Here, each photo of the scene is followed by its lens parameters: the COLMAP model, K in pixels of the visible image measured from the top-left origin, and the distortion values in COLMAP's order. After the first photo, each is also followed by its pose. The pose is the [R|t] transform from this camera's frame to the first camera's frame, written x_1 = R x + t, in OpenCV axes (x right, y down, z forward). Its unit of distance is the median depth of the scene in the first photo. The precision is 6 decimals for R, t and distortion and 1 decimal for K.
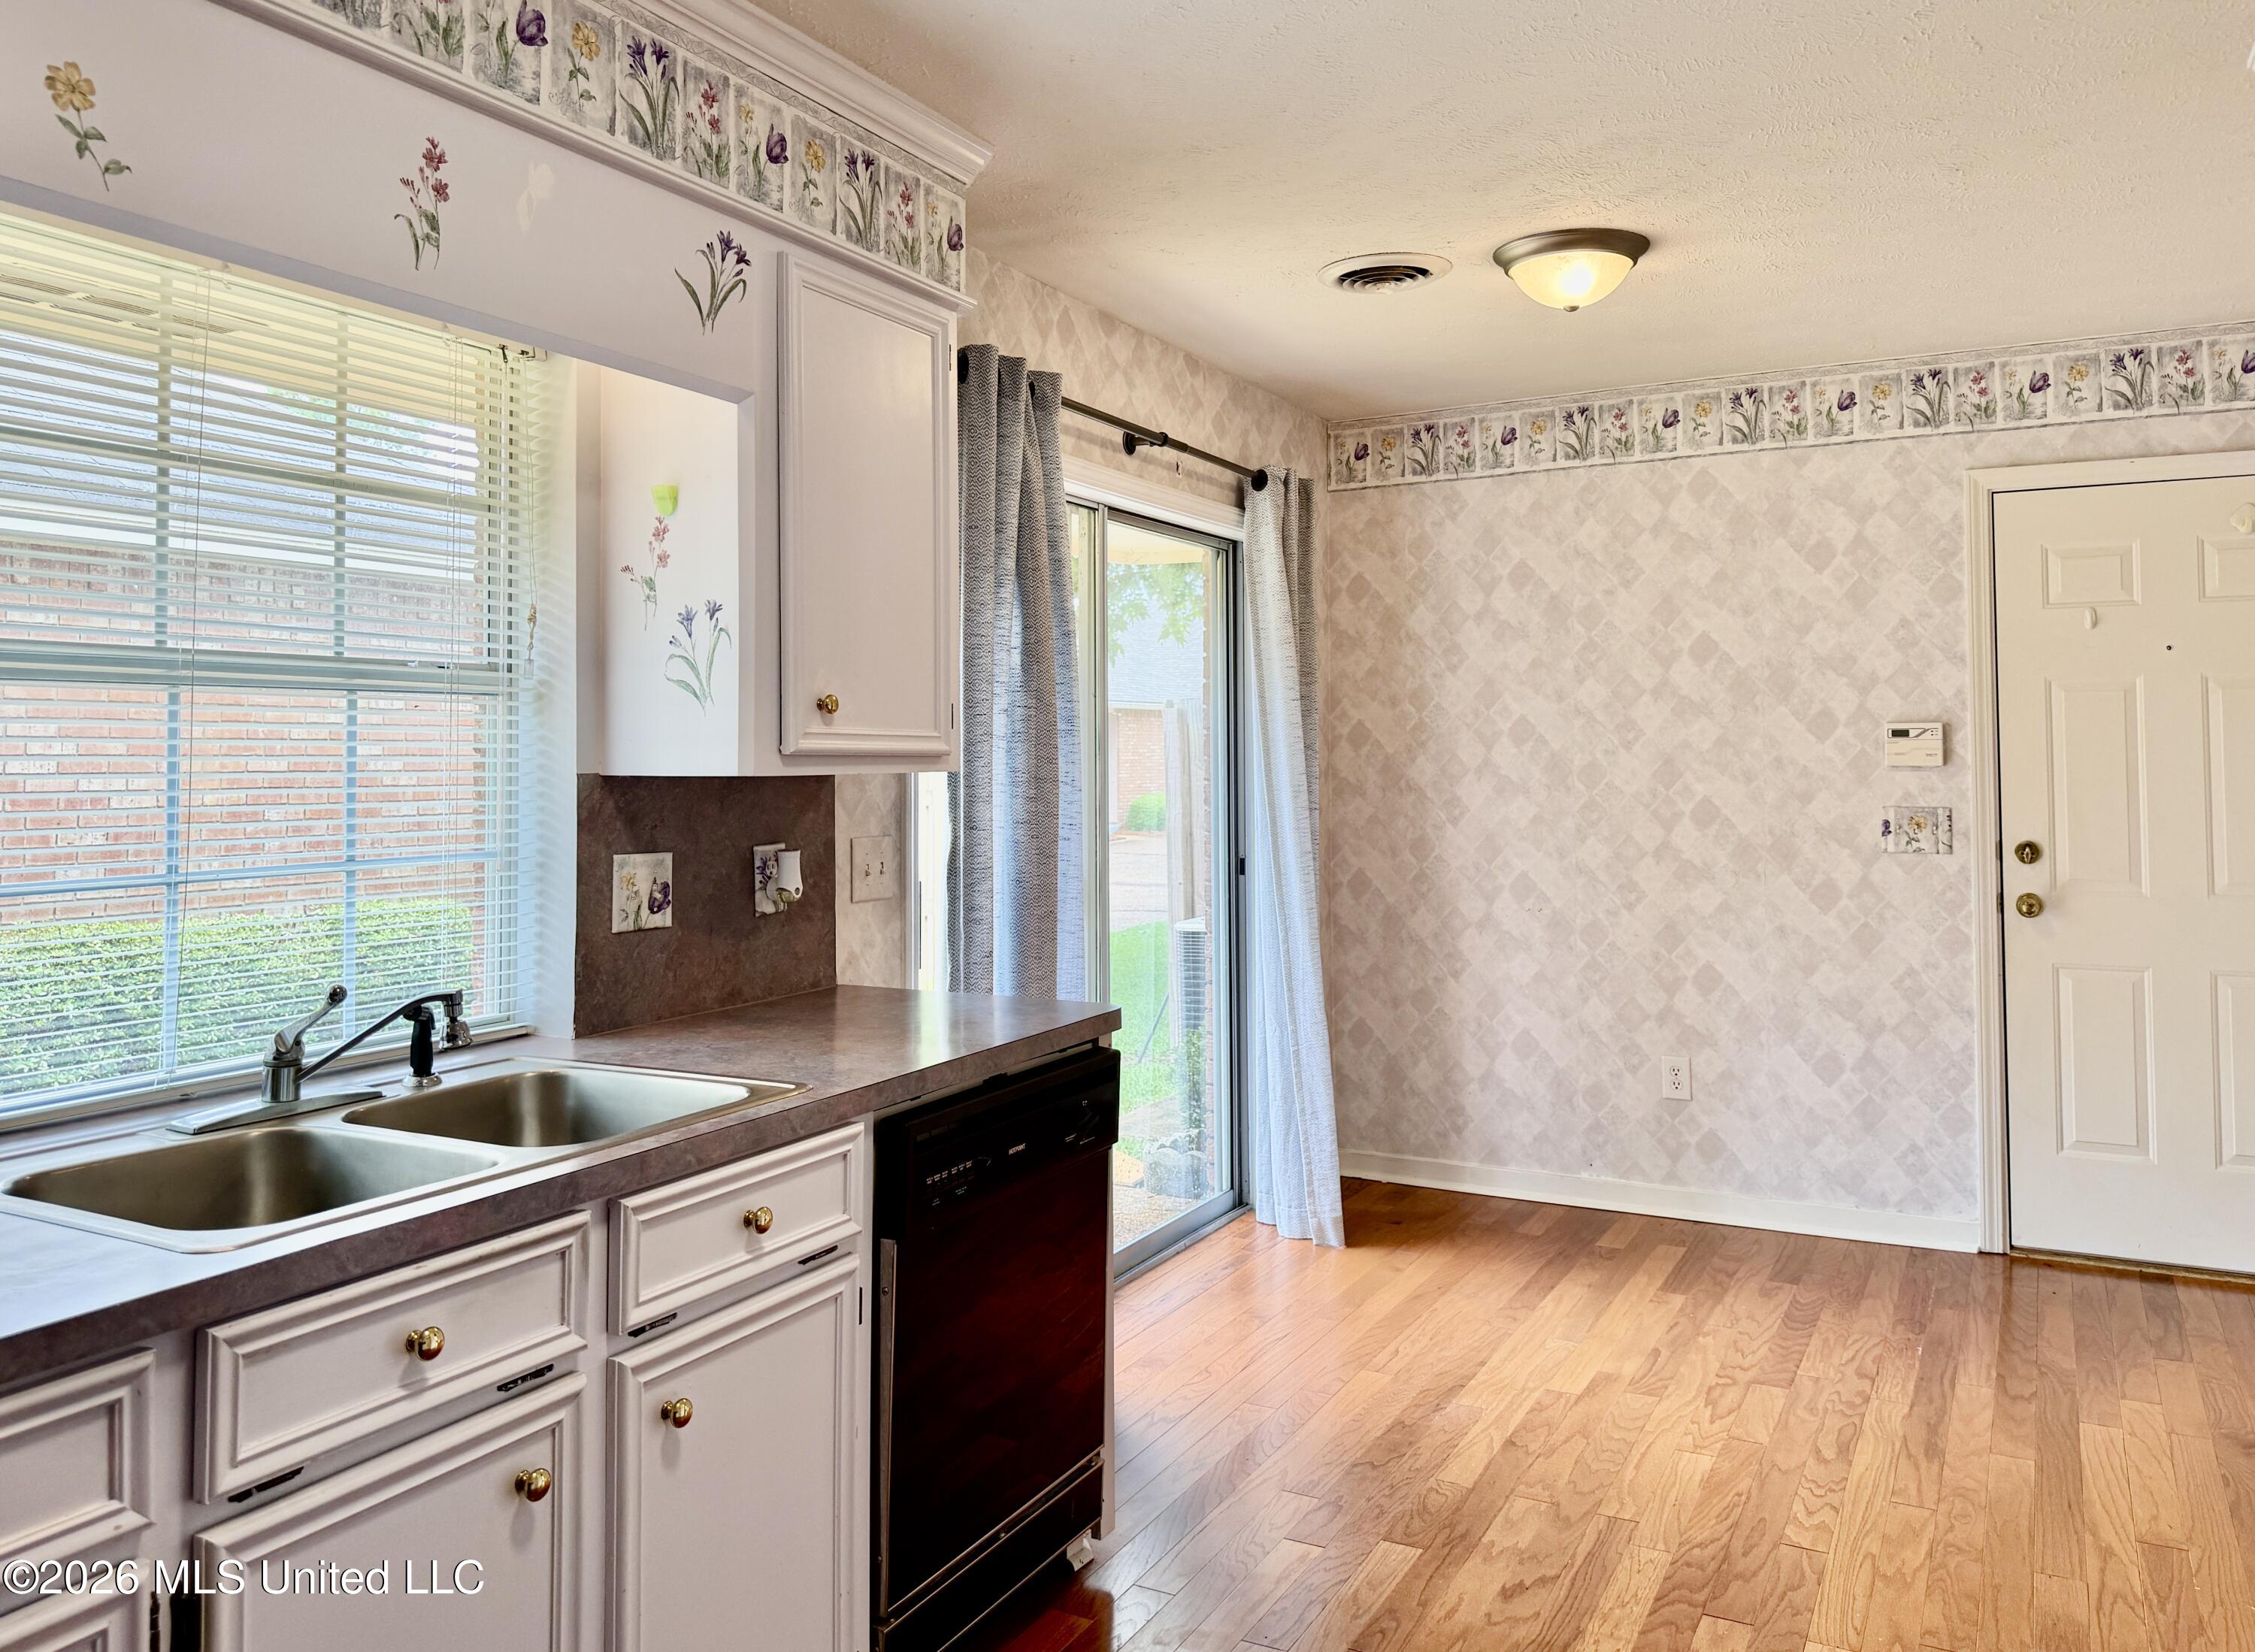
lens RADIAL K [[1647.9, 0, 1169.6], [0, 1647.9, 702.0], [0, 0, 1]] dist [0.001080, -0.003257]
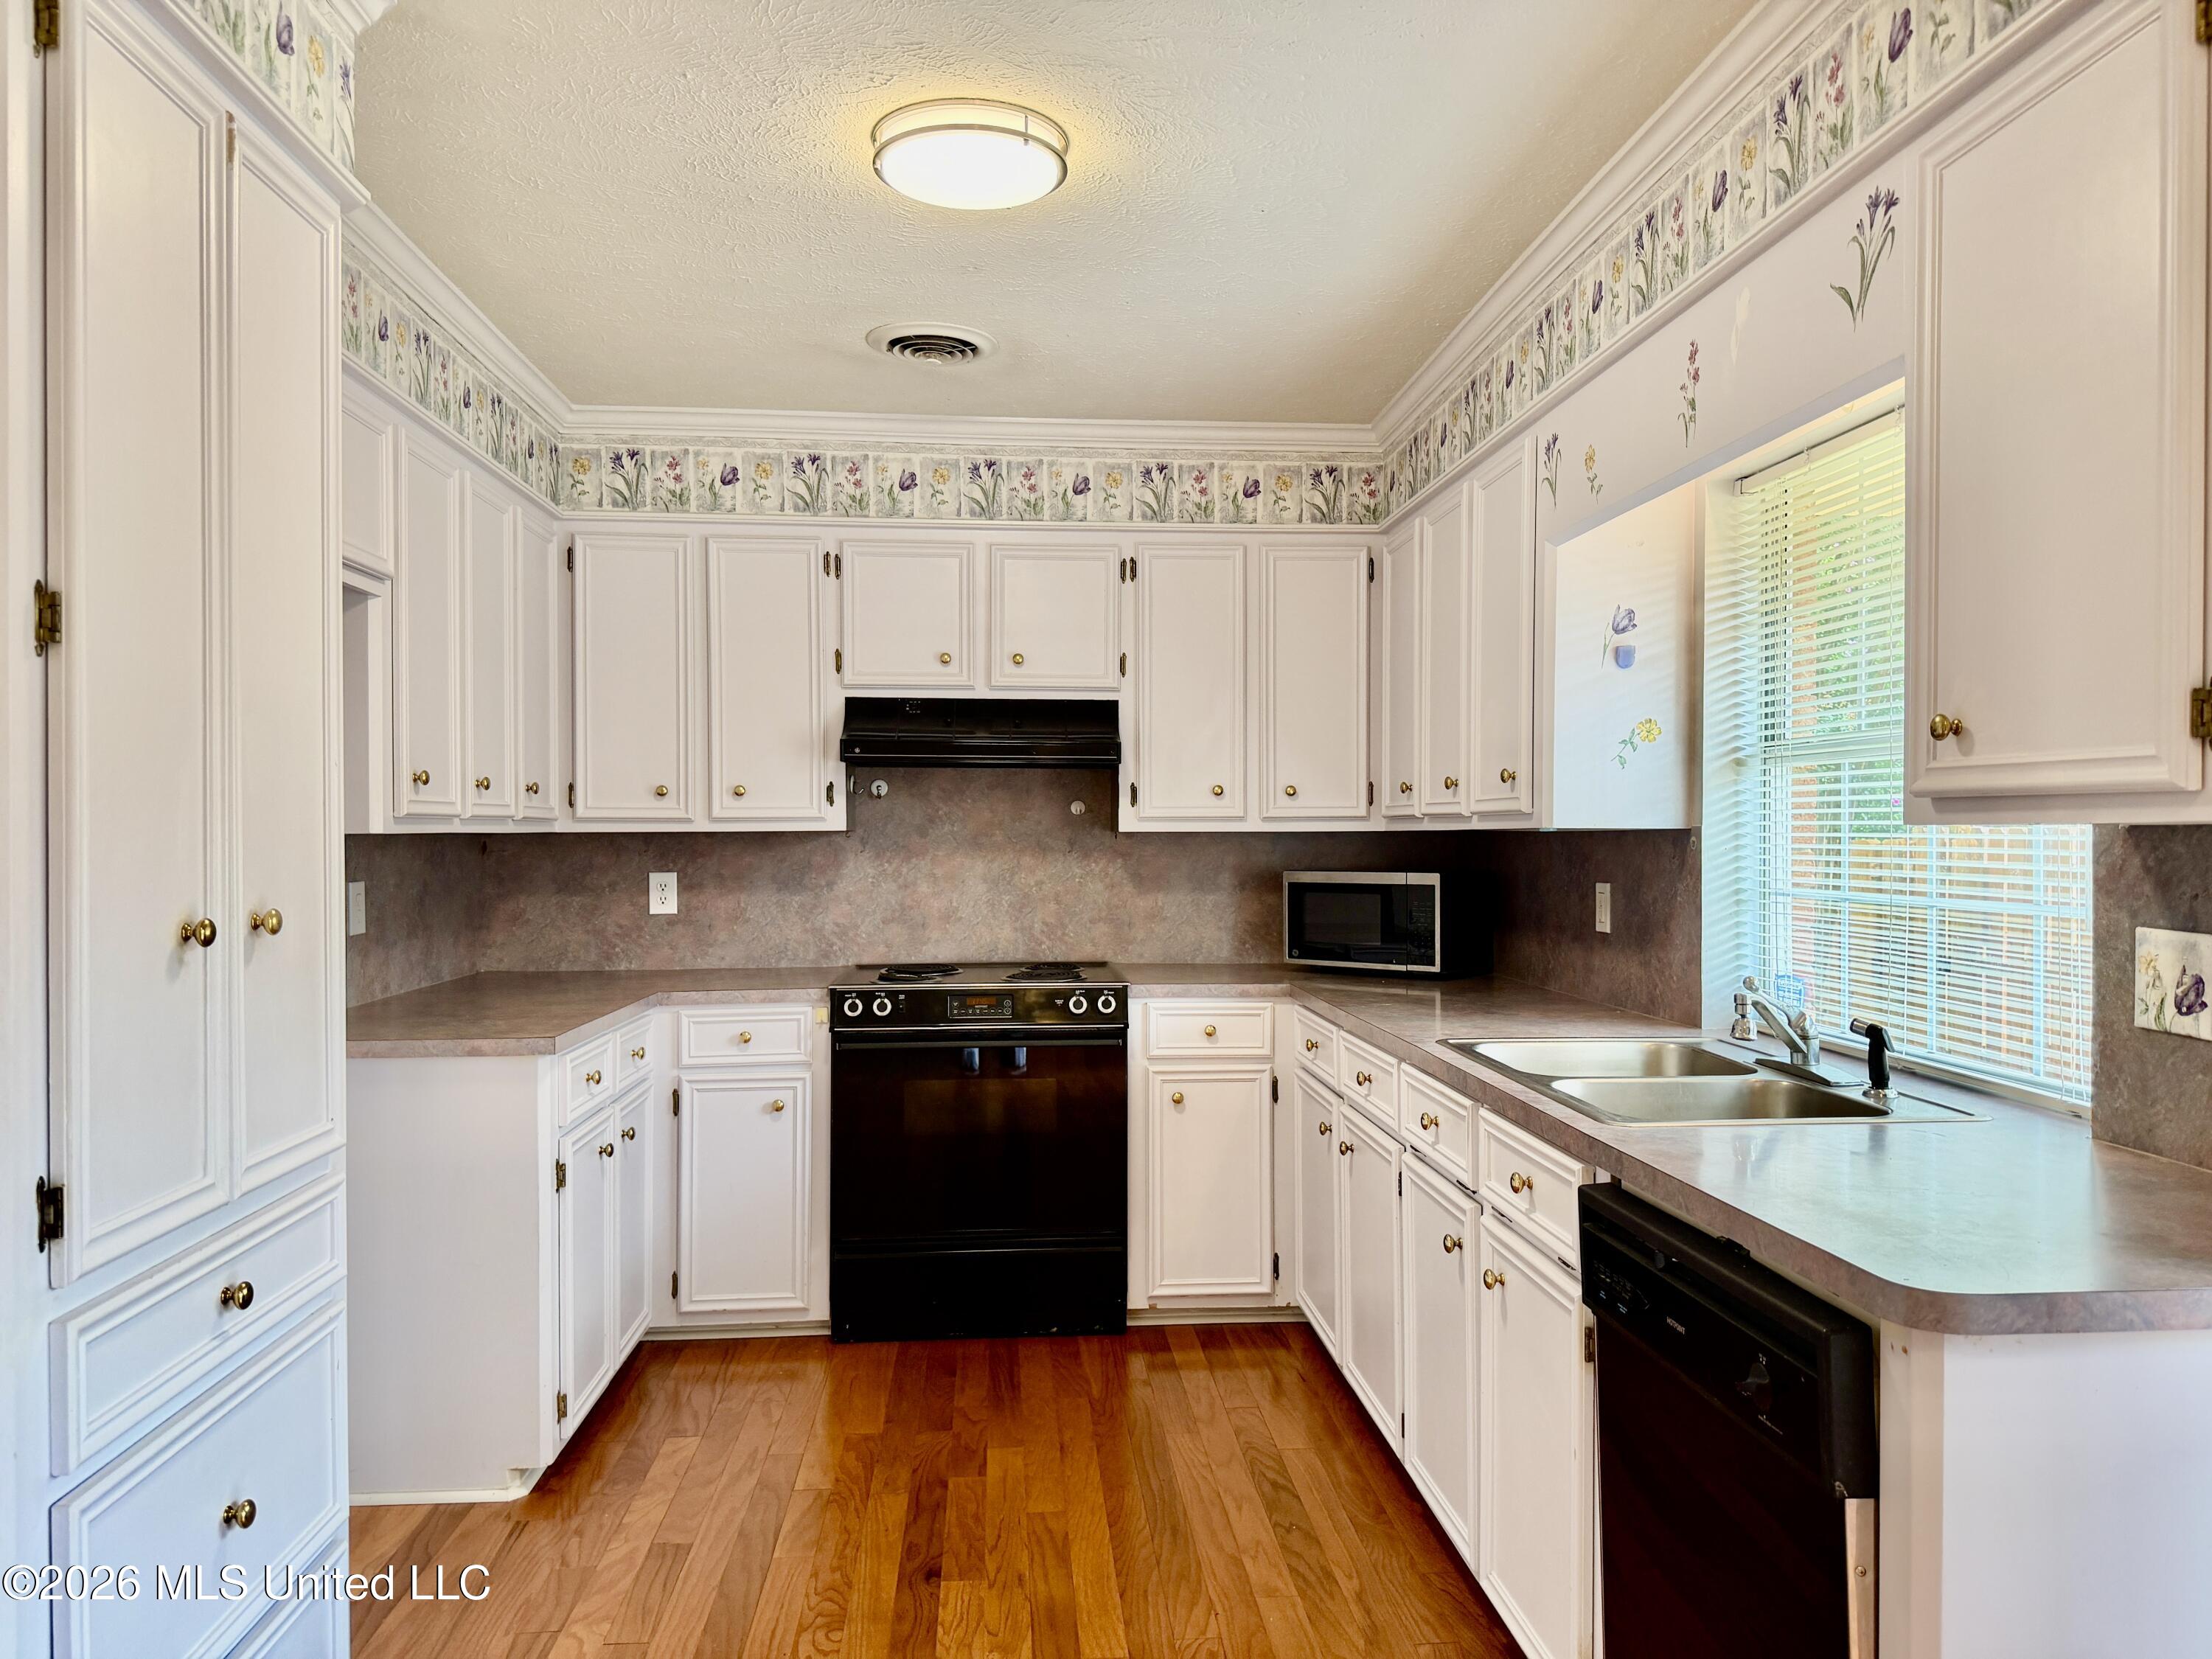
lens RADIAL K [[1524.5, 0, 1113.6], [0, 1524.5, 840.5], [0, 0, 1]] dist [0.154163, -0.265562]
pose [[-0.854484, 0.011226, -0.519356, 0.482389], [0.023450, 0.999581, -0.016974, 0.055667], [0.518947, -0.026683, -0.854390, 1.450052]]
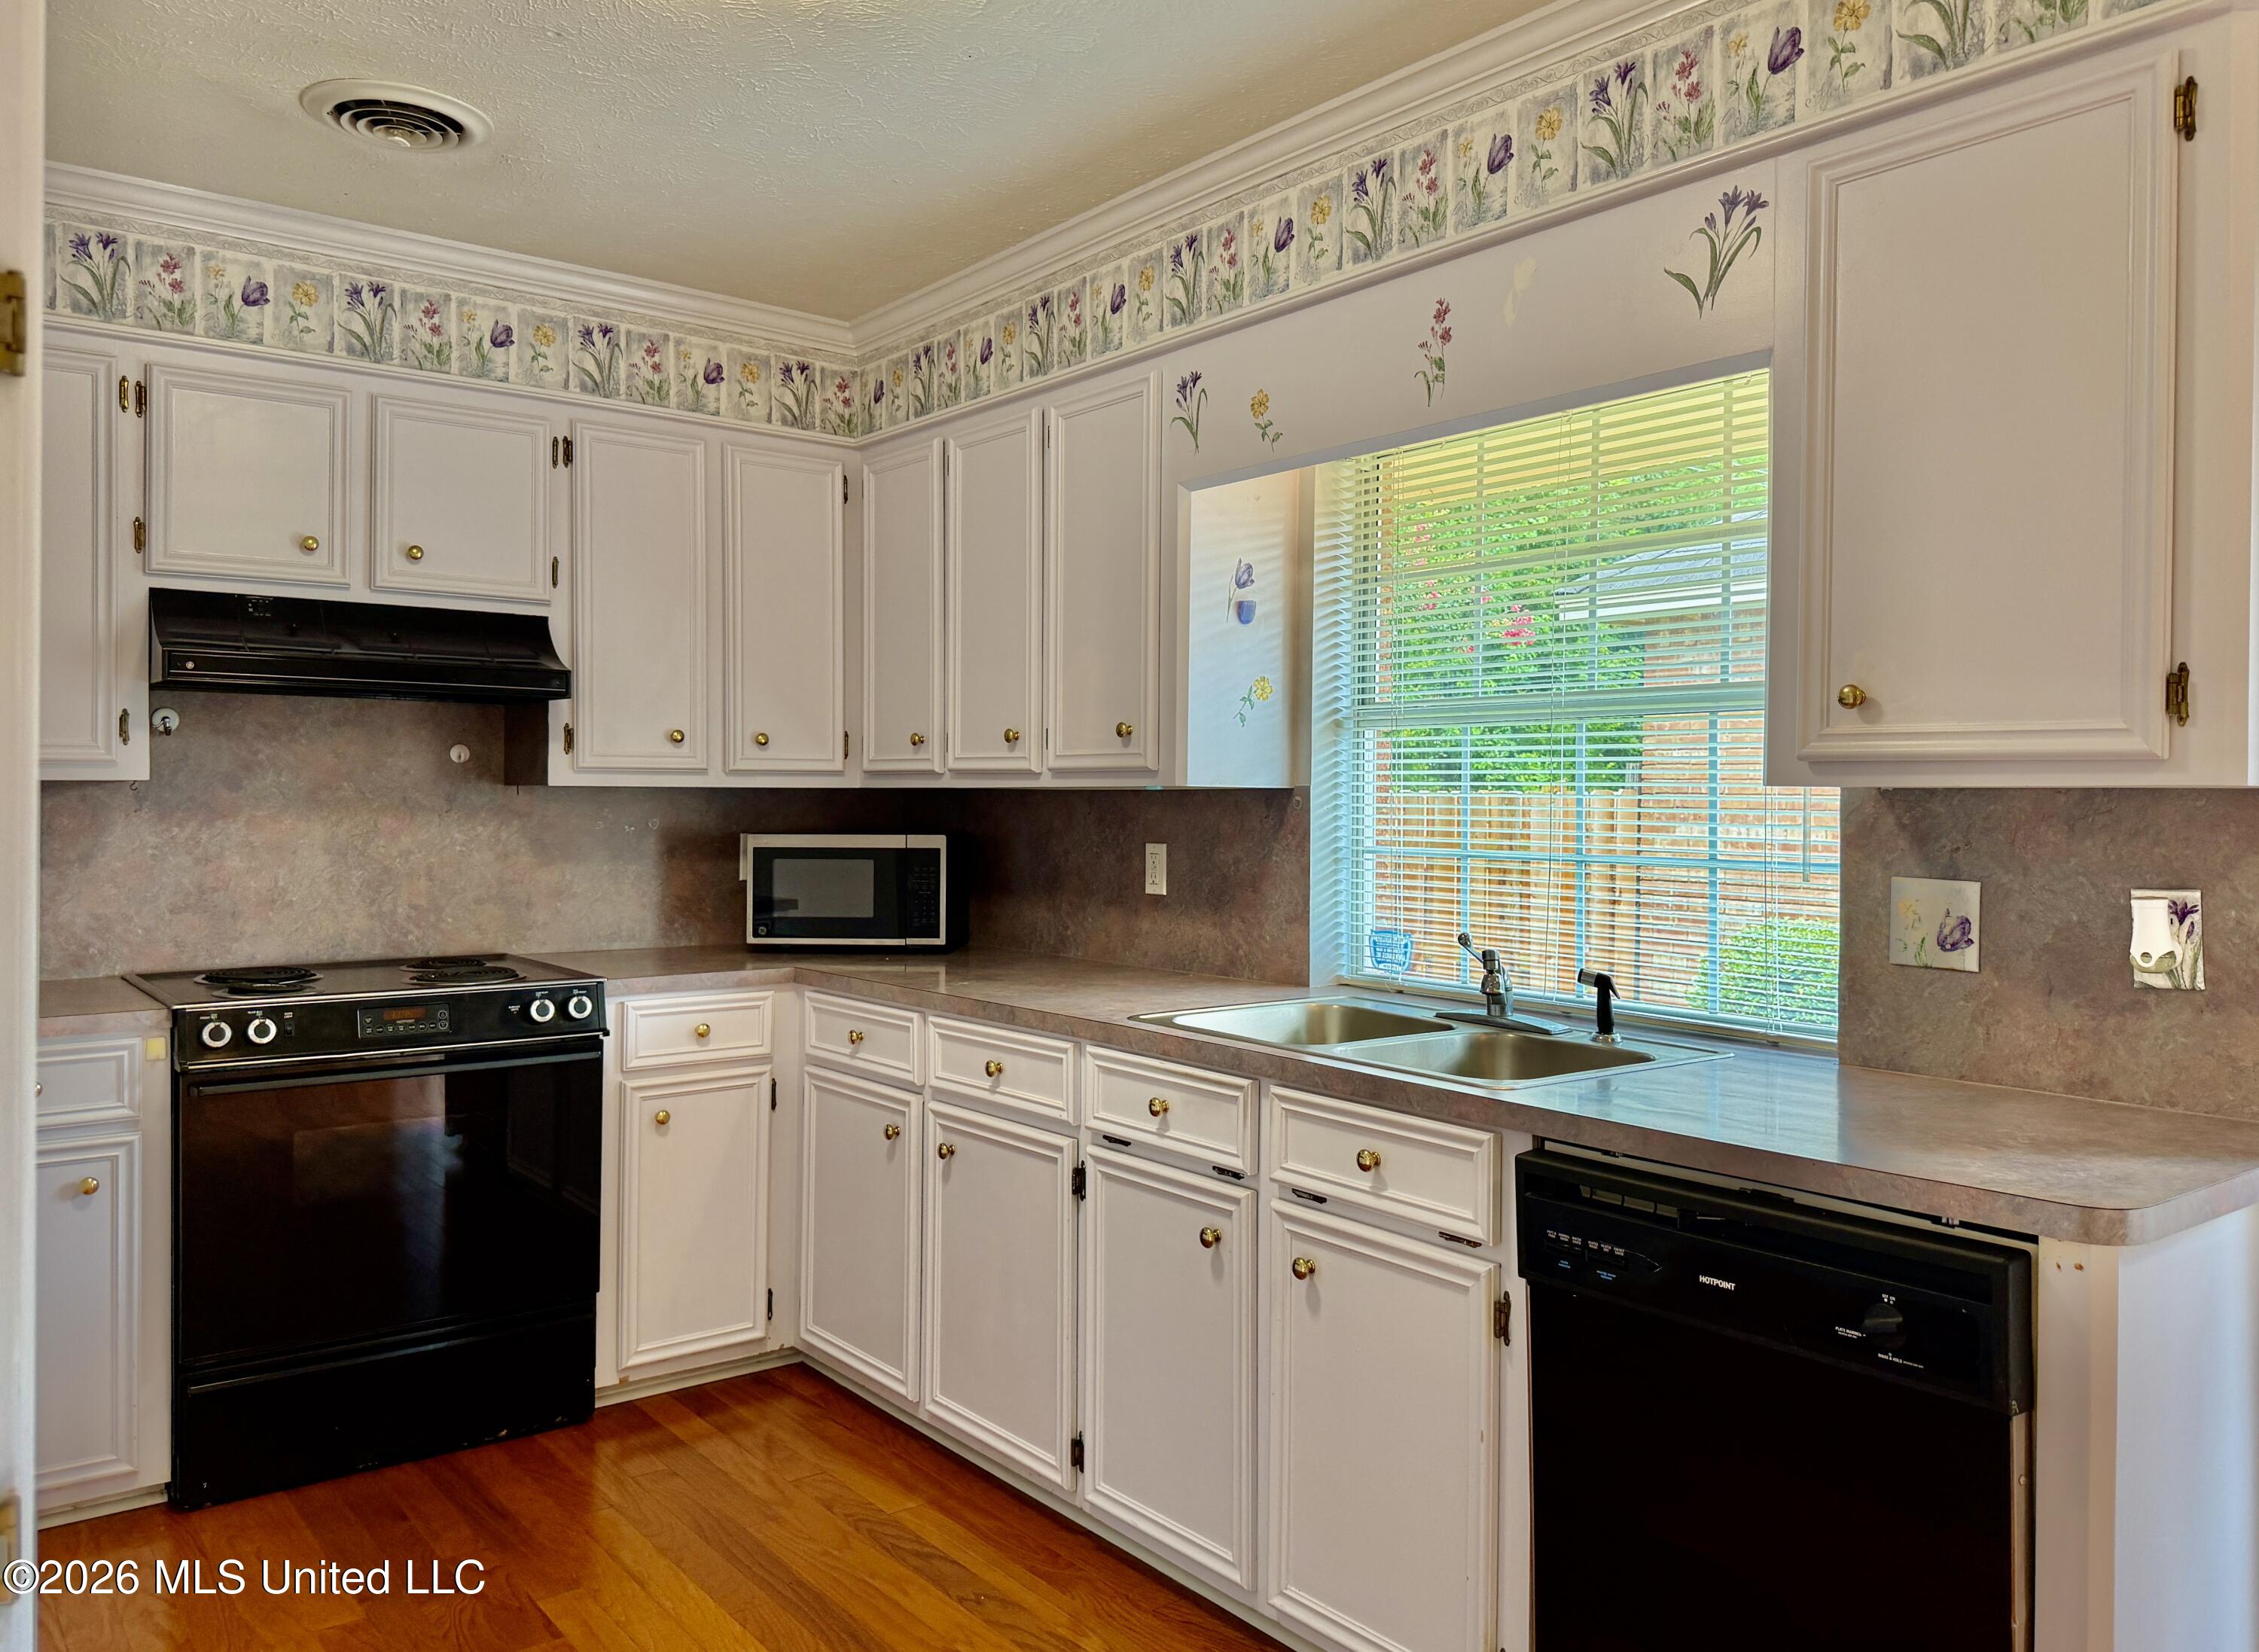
lens RADIAL K [[1654.8, 0, 1143.5], [0, 1654.8, 799.8], [0, 0, 1]] dist [0.028979, -0.061655]
pose [[-0.420300, 0.008230, -0.907348, 0.690261], [0.024533, 0.999696, -0.002296, 0.045353], [0.907054, -0.023225, -0.420374, 1.065077]]
